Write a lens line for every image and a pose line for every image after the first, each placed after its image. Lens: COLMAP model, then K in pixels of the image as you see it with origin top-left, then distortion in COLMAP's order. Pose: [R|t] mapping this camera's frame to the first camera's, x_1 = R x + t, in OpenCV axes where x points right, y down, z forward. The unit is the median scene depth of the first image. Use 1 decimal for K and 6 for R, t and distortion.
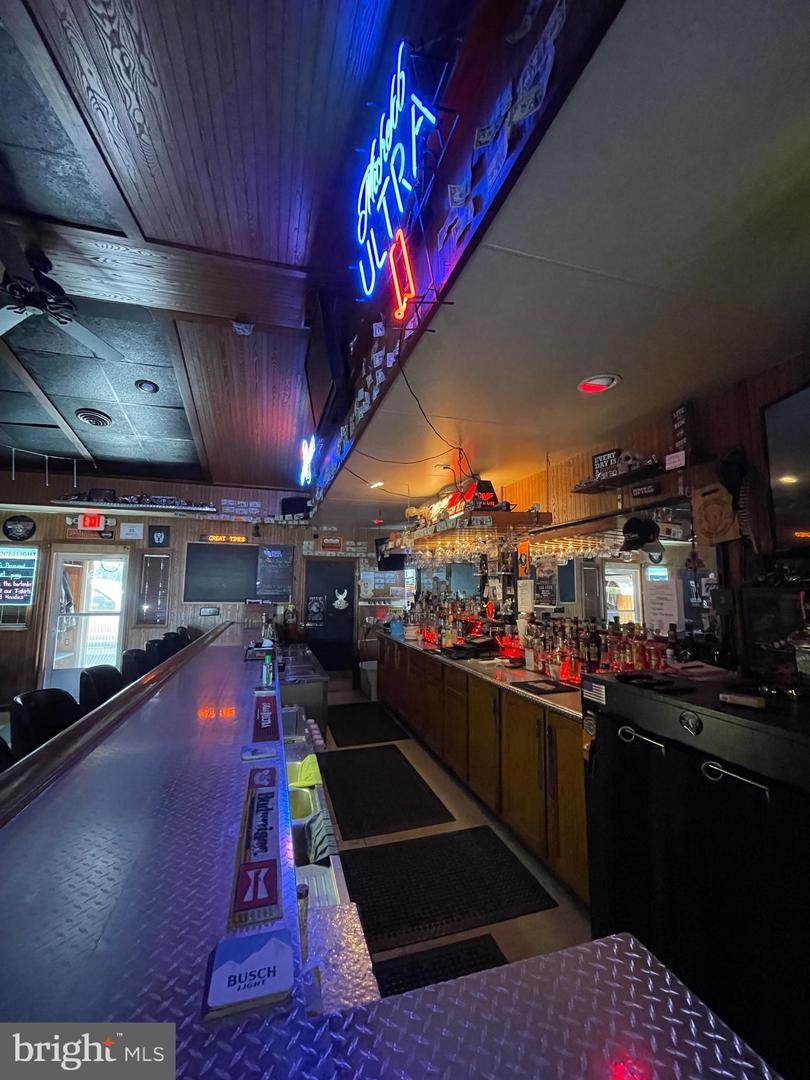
lens RADIAL K [[438.1, 0, 405.4], [0, 438.1, 537.5], [0, 0, 1]] dist [0.000854, 0.000107]
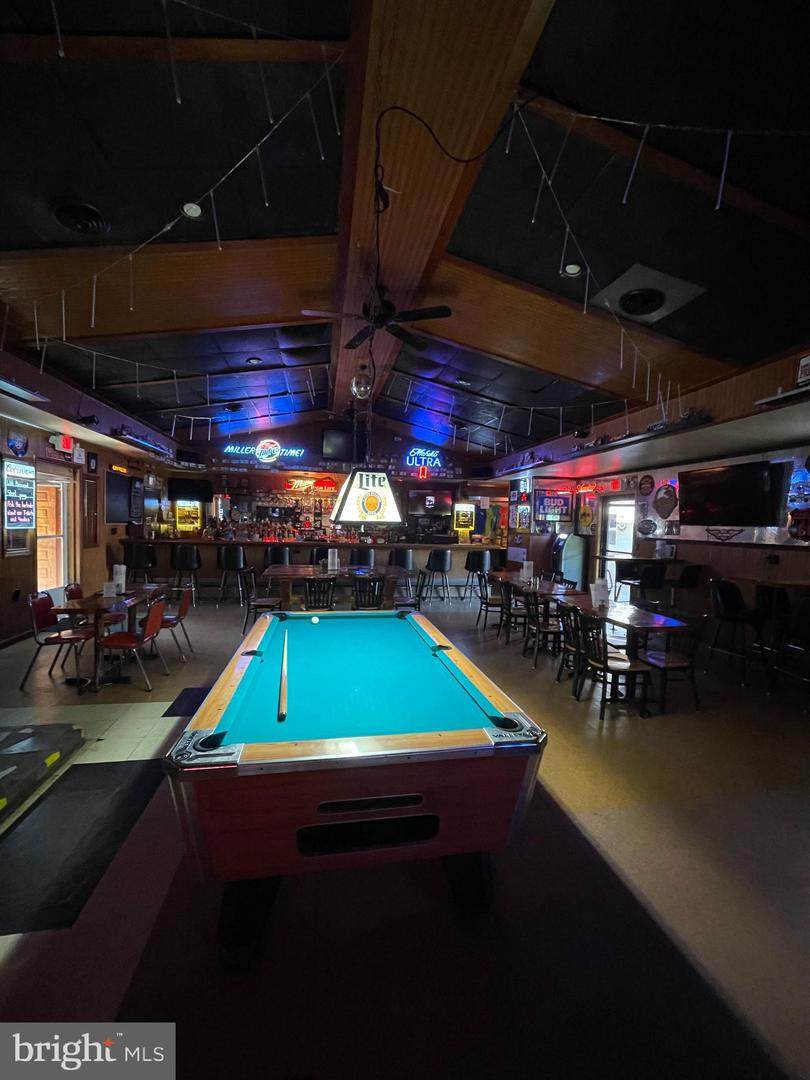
lens RADIAL K [[438.1, 0, 405.2], [0, 438.1, 539.3], [0, 0, 1]] dist [0.000854, 0.000107]
pose [[0.101275, -0.041947, 0.993974, -1.703299], [-0.140994, 0.988421, 0.056078, 0.014558], [-0.984817, -0.145824, 0.094188, 0.132015]]
